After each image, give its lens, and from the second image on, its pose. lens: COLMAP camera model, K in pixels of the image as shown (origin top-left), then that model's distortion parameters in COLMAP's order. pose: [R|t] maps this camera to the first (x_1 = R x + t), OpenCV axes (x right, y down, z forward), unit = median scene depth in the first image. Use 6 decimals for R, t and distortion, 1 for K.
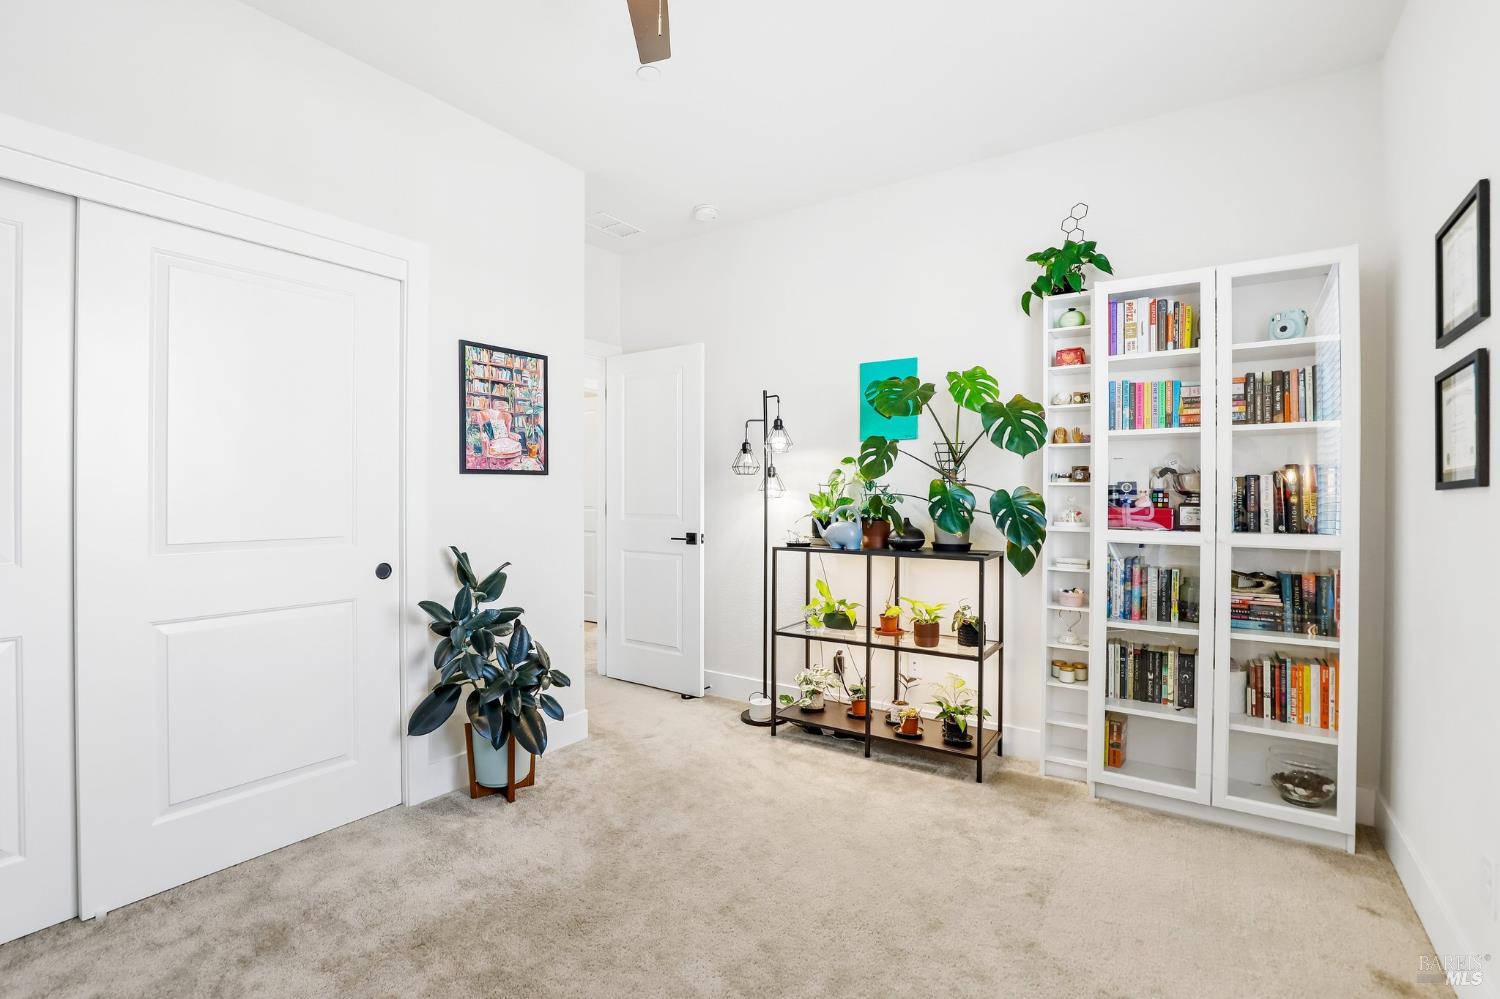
lens RADIAL K [[689.6, 0, 747.9], [0, 689.6, 495.2], [0, 0, 1]] dist [-0.030549, 0.000892]
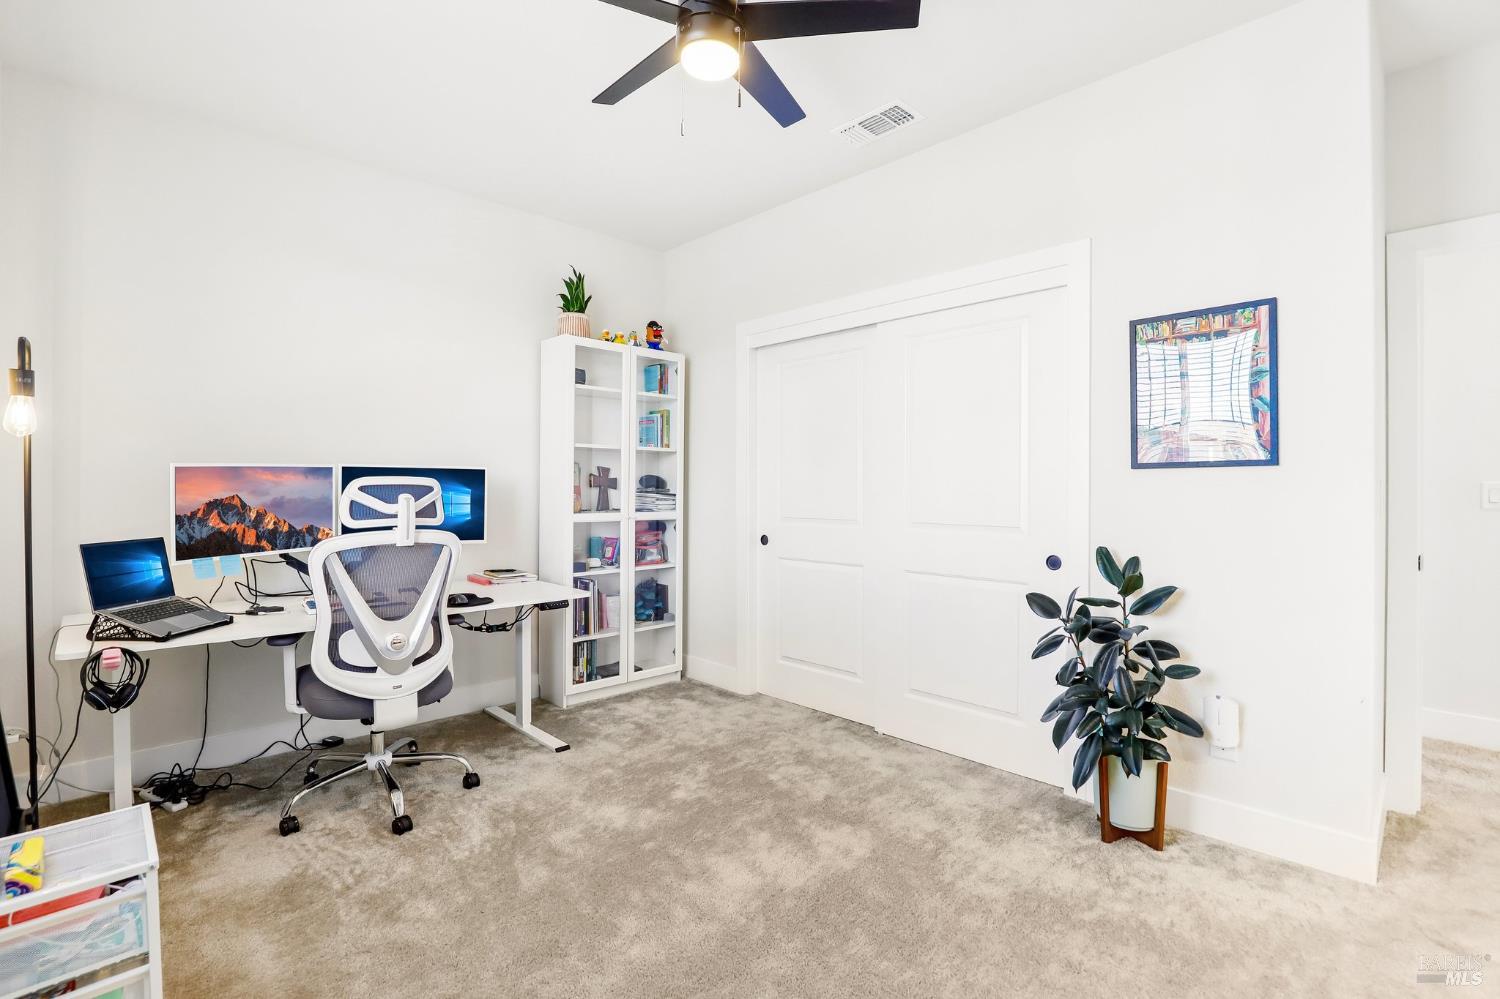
lens RADIAL K [[689.6, 0, 747.9], [0, 689.6, 495.2], [0, 0, 1]] dist [-0.030549, 0.000892]
pose [[-0.197465, 0.010375, -0.980255, 0.560756], [-0.000845, 0.999942, 0.010754, -0.006046], [0.980310, 0.002952, -0.197445, 0.675230]]
